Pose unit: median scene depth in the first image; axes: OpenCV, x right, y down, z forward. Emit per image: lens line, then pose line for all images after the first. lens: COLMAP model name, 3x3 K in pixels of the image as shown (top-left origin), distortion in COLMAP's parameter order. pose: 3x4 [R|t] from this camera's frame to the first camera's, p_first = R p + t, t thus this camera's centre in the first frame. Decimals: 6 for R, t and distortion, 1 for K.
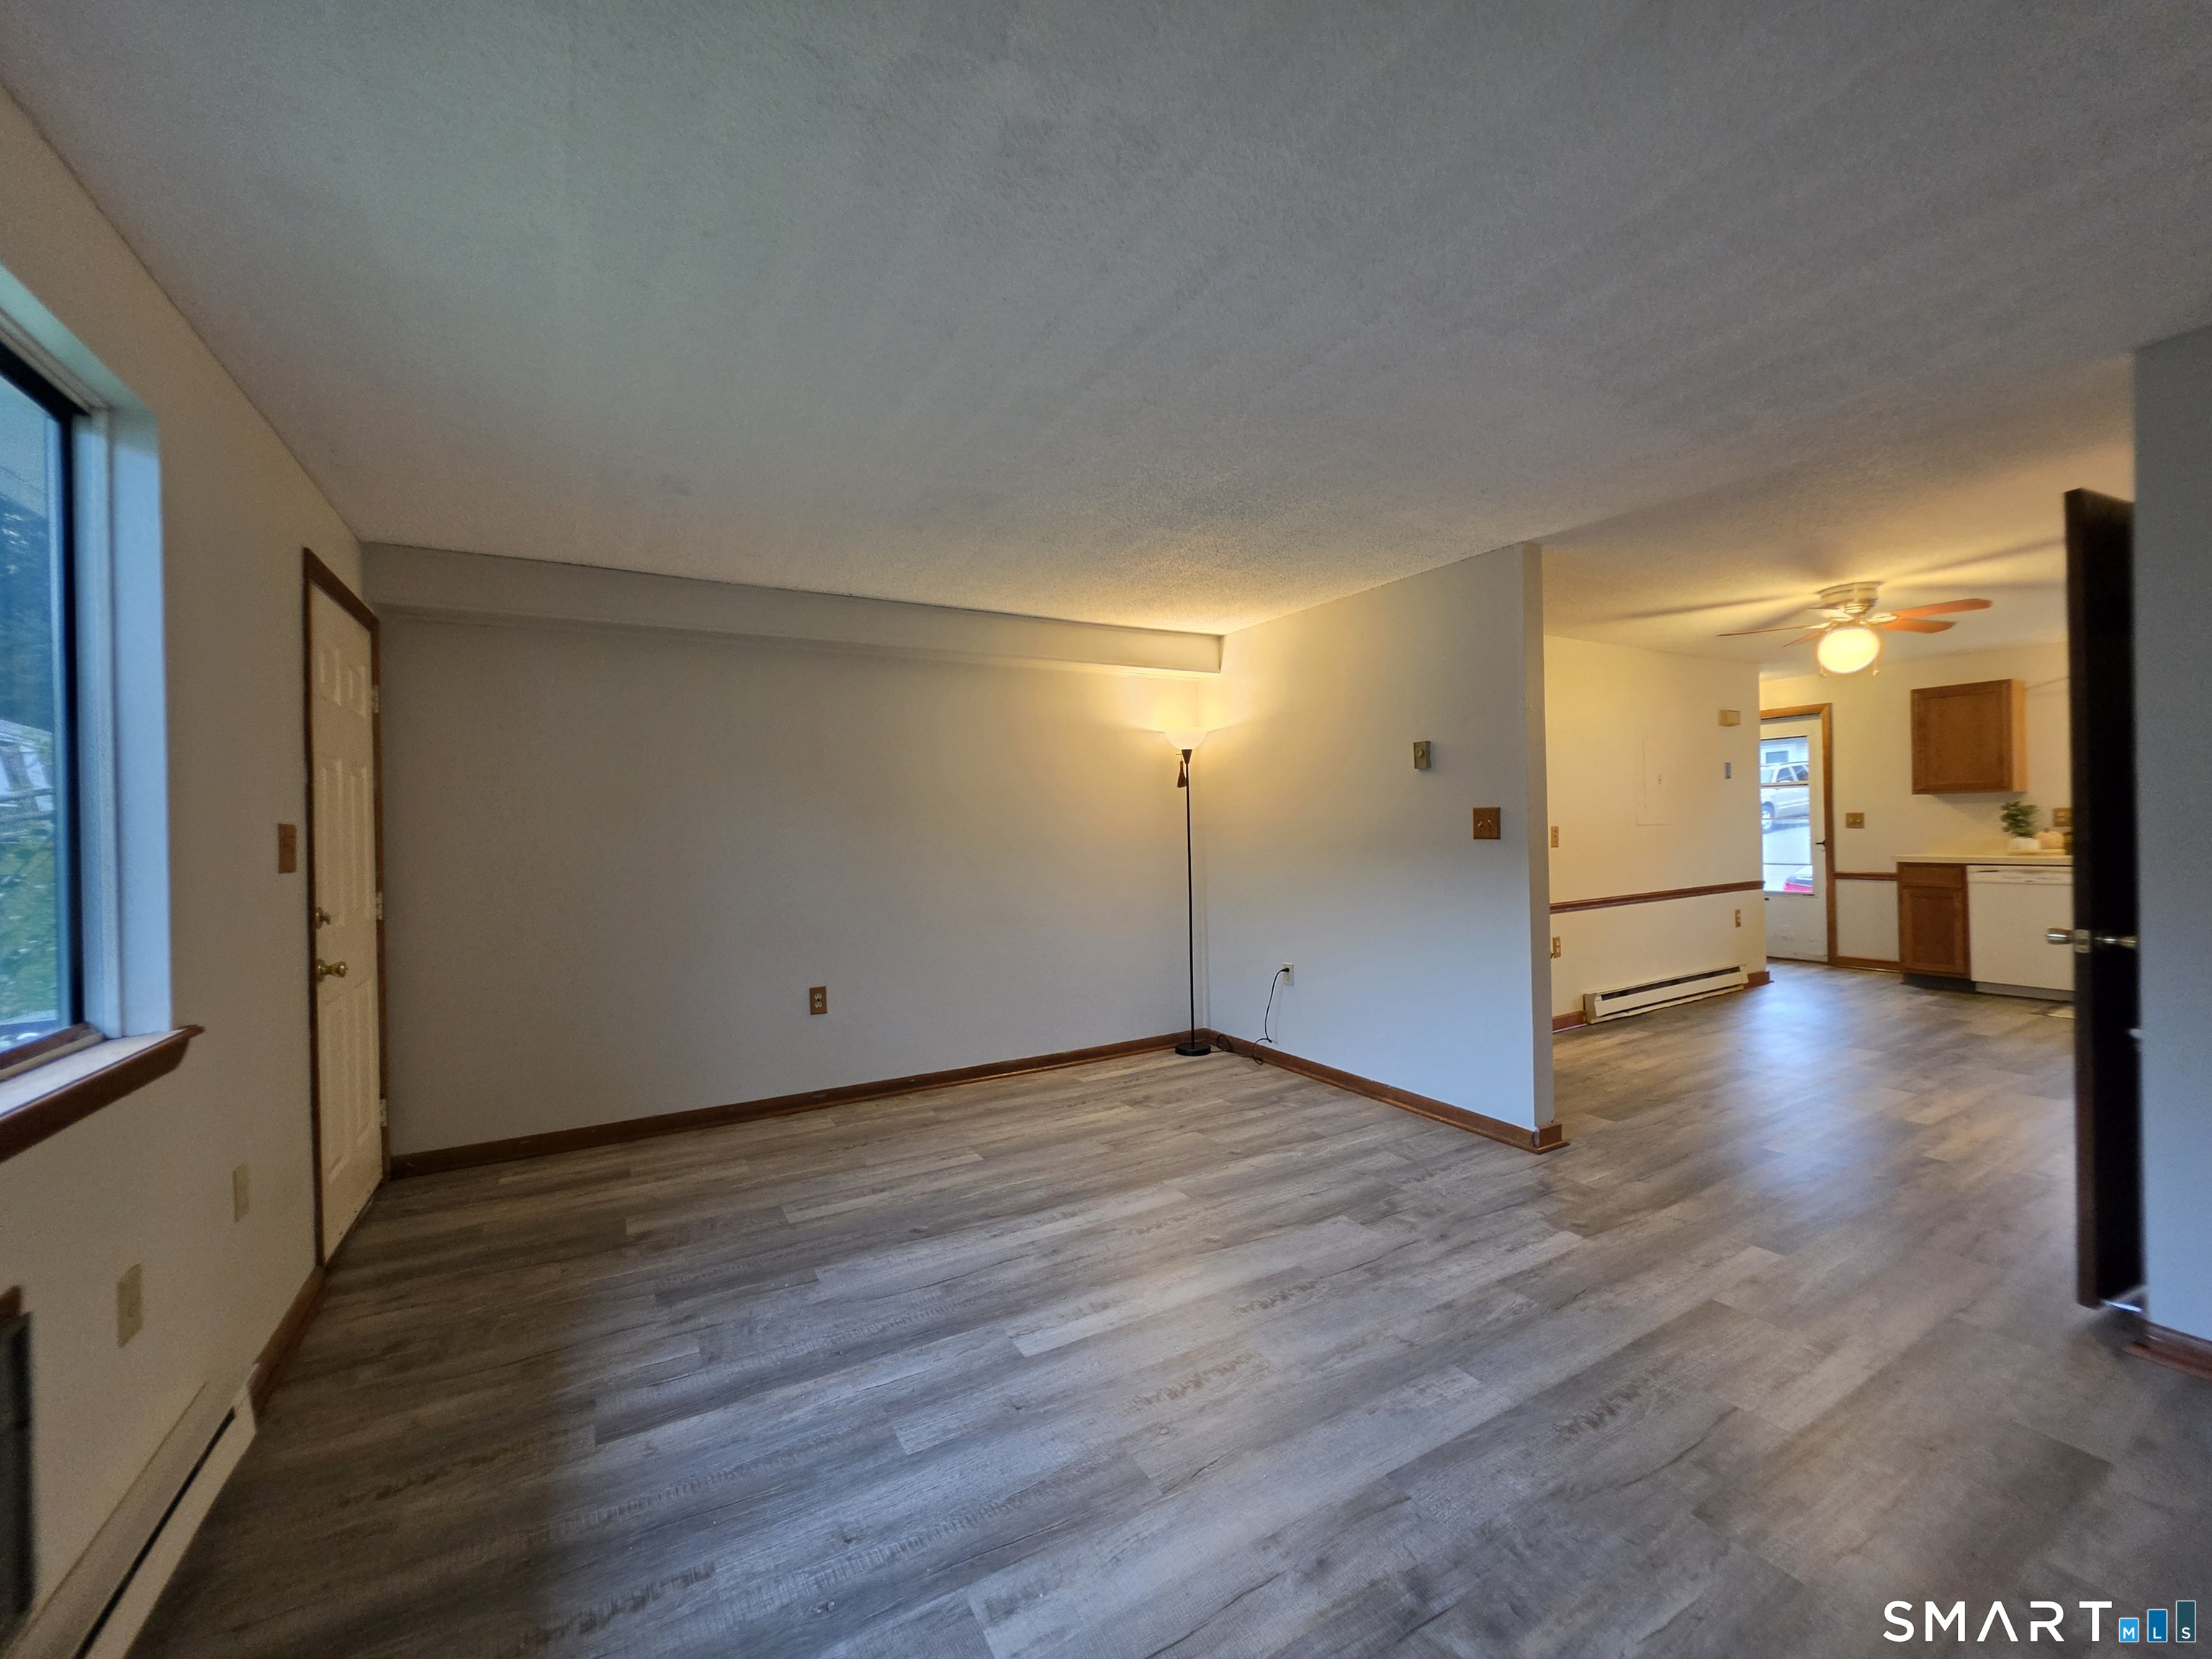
lens RADIAL K [[891.0, 0, 1103.4], [0, 891.0, 822.8], [0, 0, 1]] dist [-0.007570, 0.000976]
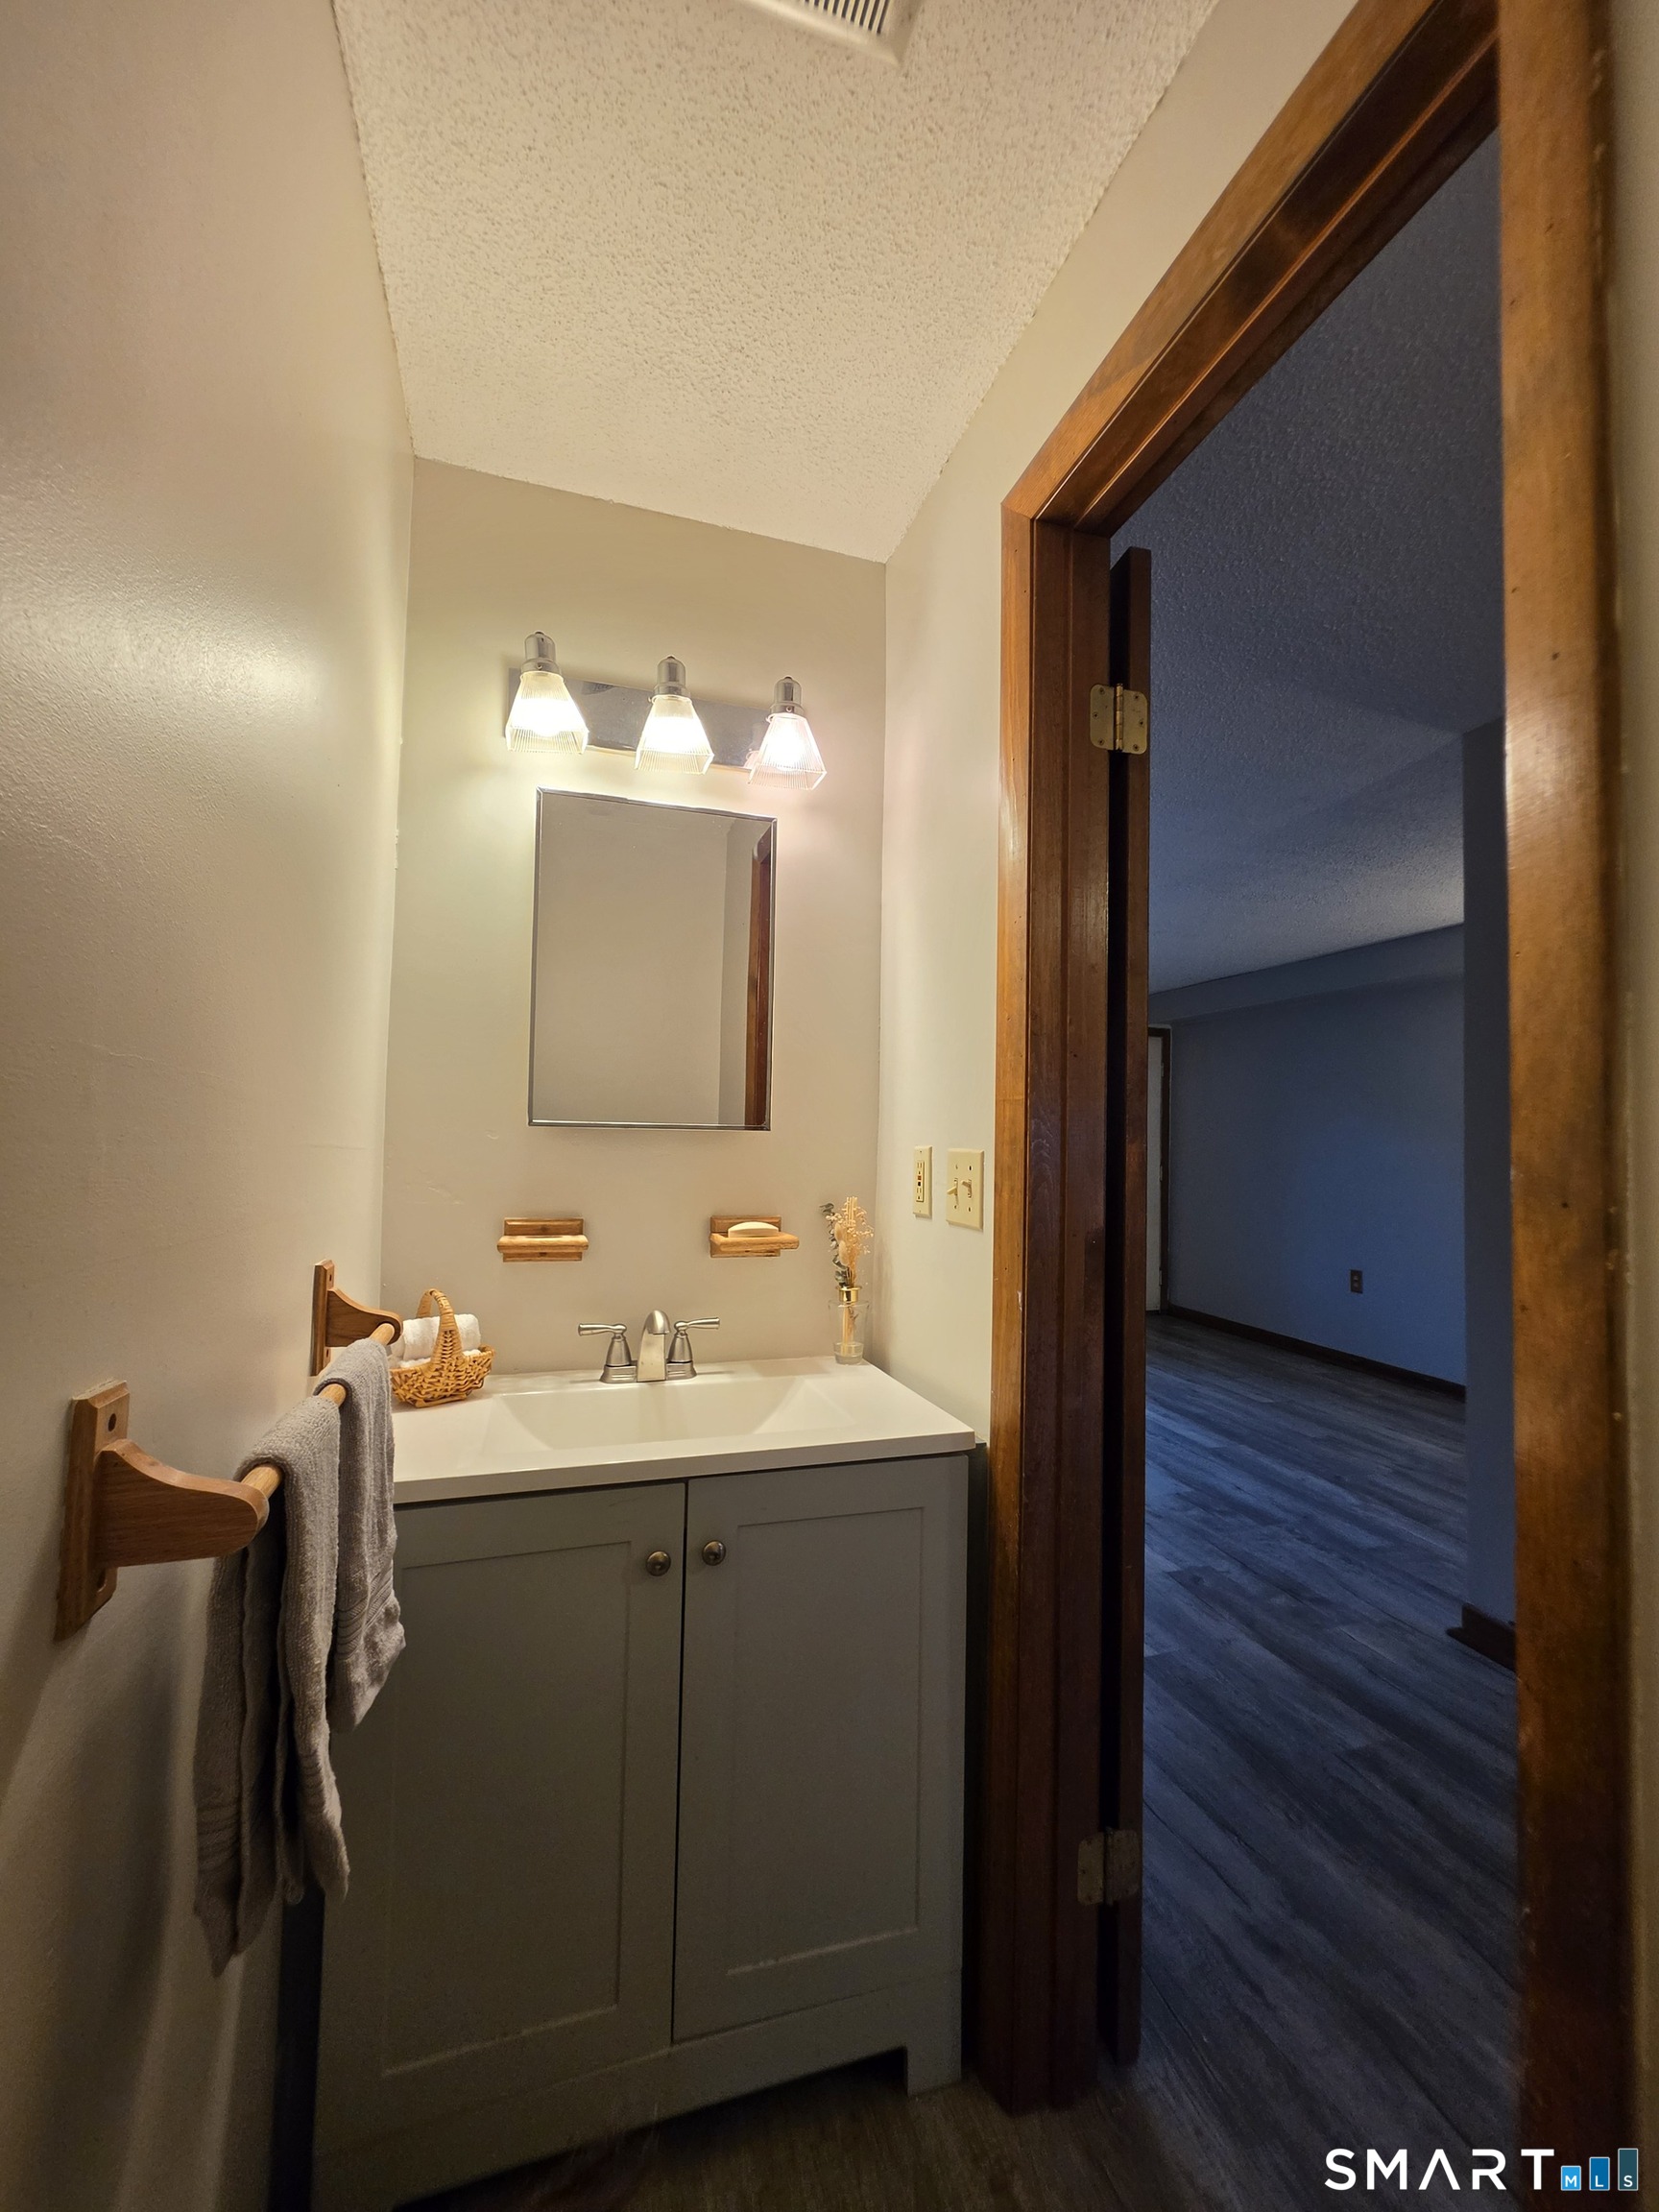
lens RADIAL K [[881.9, 0, 835.3], [0, 881.9, 1105.8], [0, 0, 1]] dist [-0.003299, 0.000499]
pose [[-0.202367, -0.018375, -0.979137, 1.398181], [-0.010809, 0.999805, -0.016529, -0.018635], [0.979250, 0.007239, -0.202527, 0.749090]]
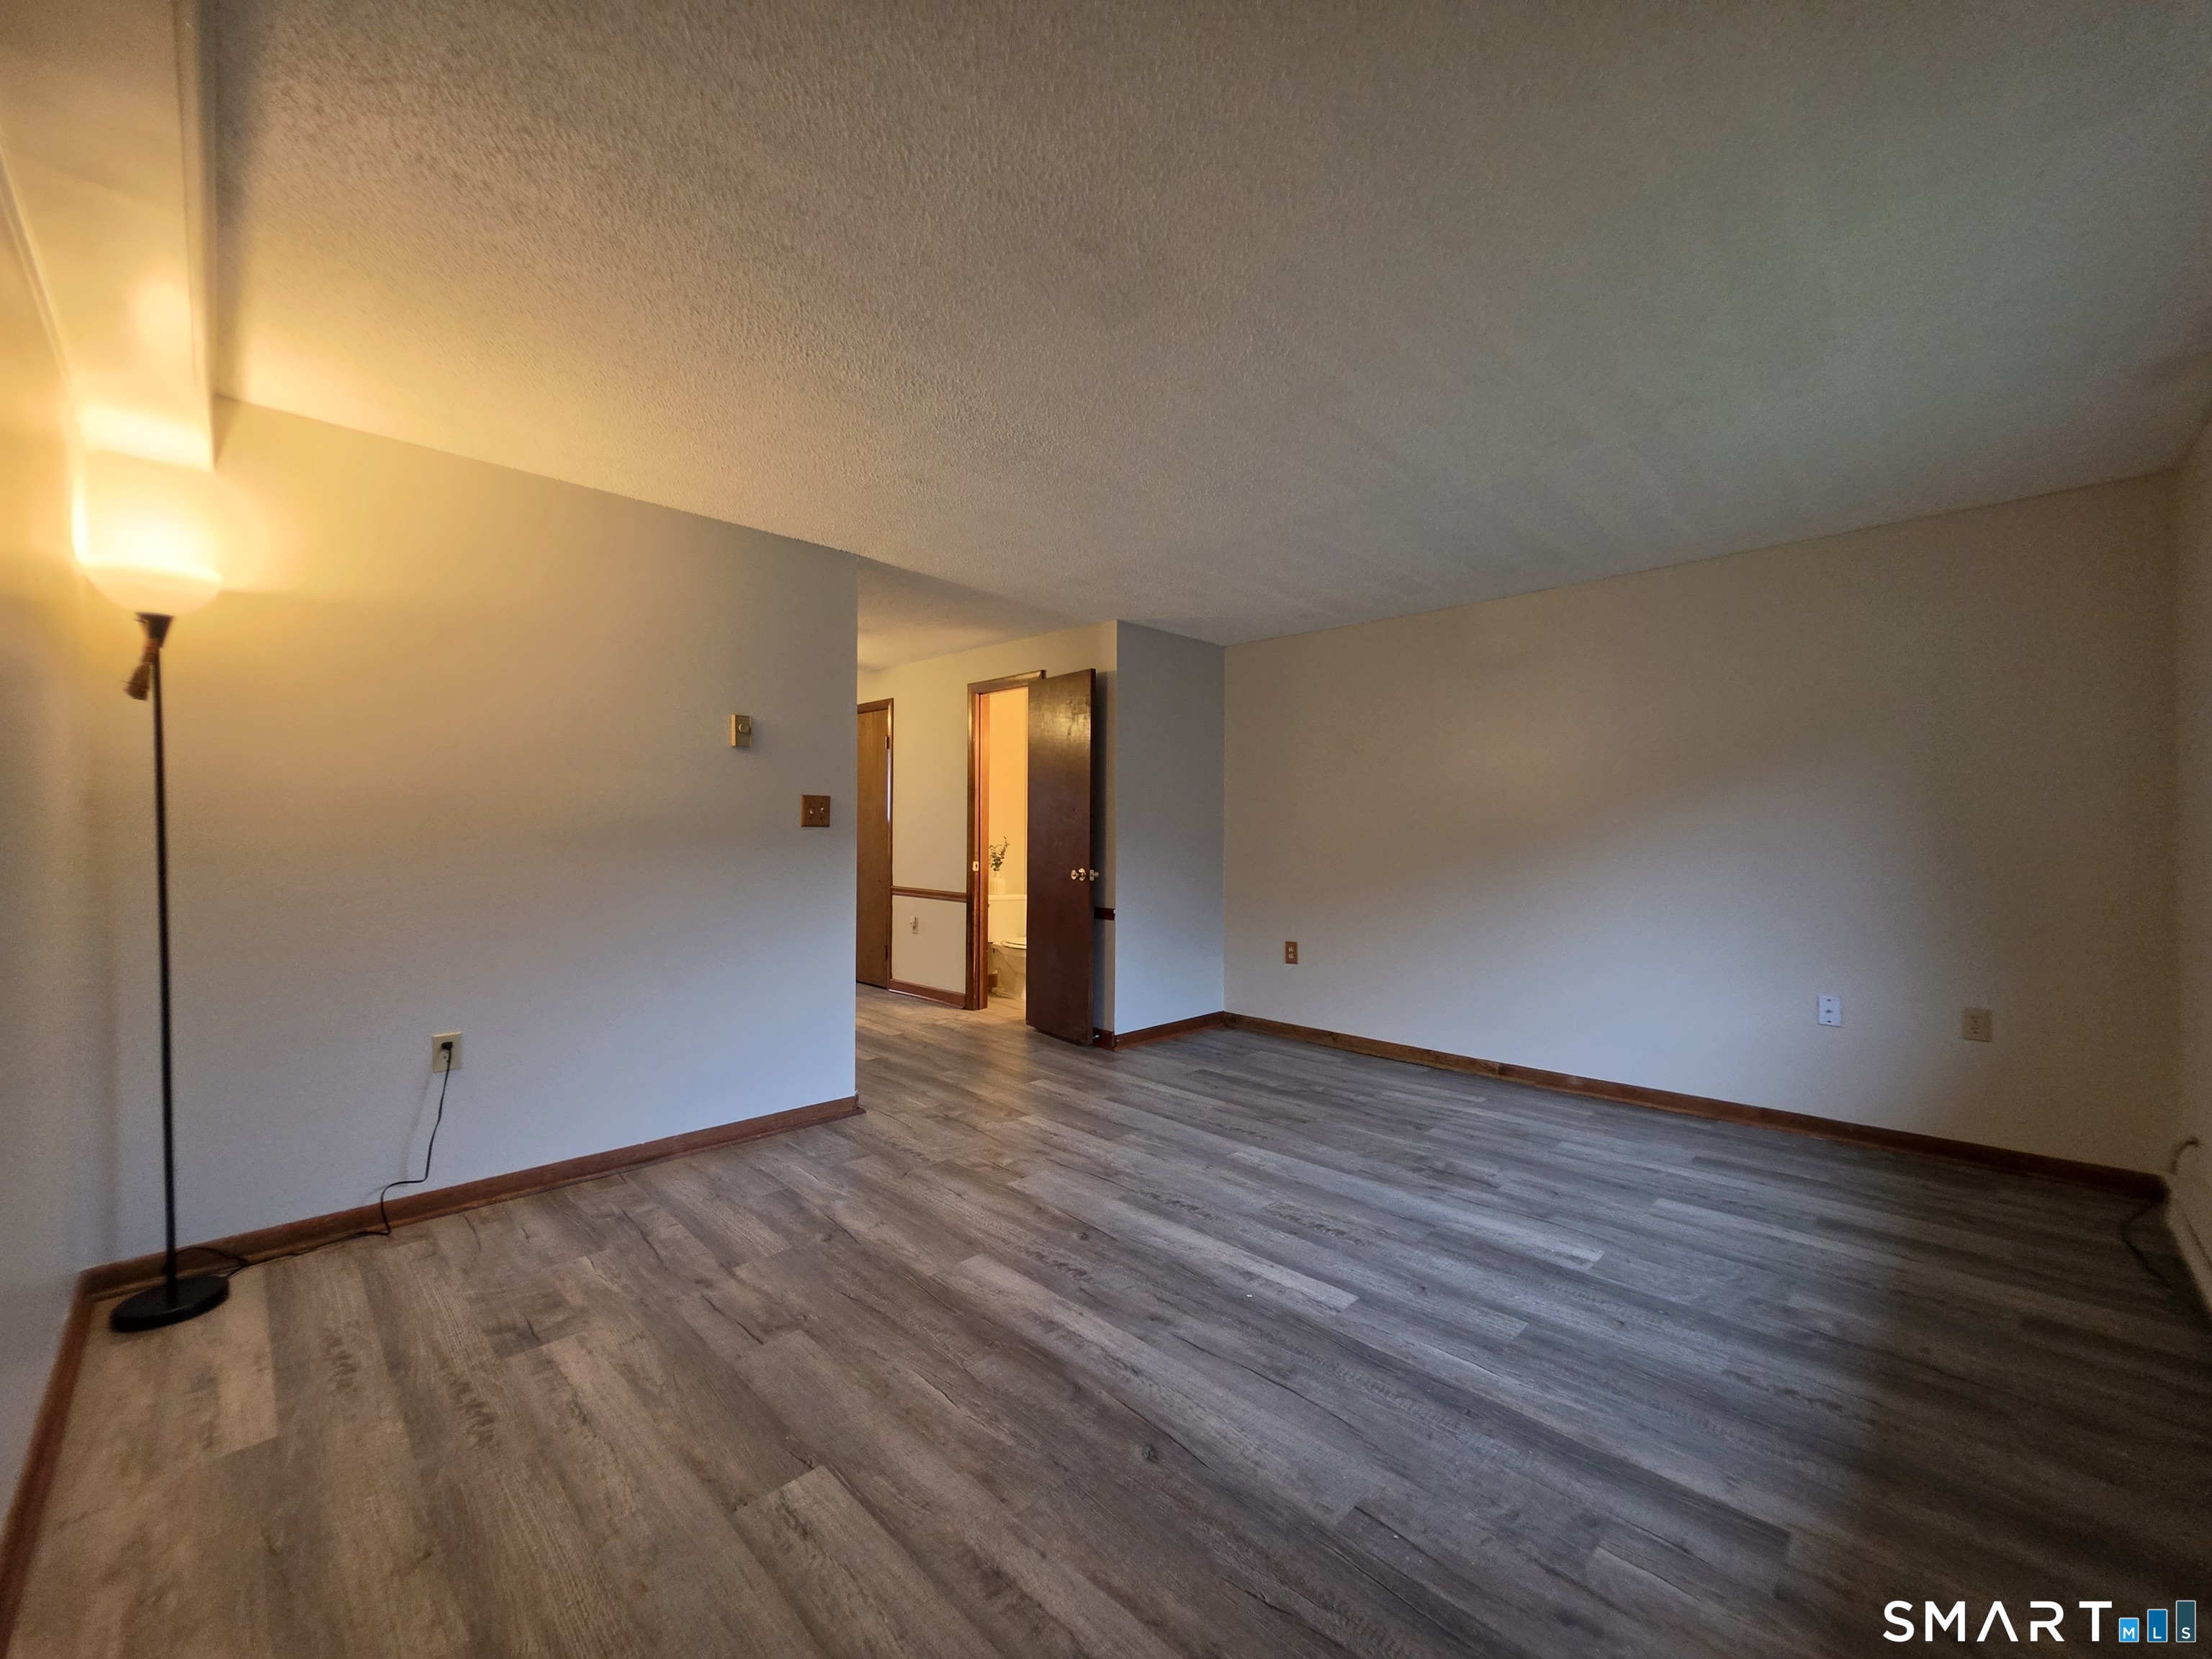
lens RADIAL K [[891.0, 0, 1103.4], [0, 891.0, 822.8], [0, 0, 1]] dist [-0.007570, 0.000976]
pose [[-0.264184, 0.028233, 0.964059, -0.740969], [-0.001855, 0.999555, -0.029781, 0.050437], [-0.964471, -0.009656, -0.264014, 1.124043]]
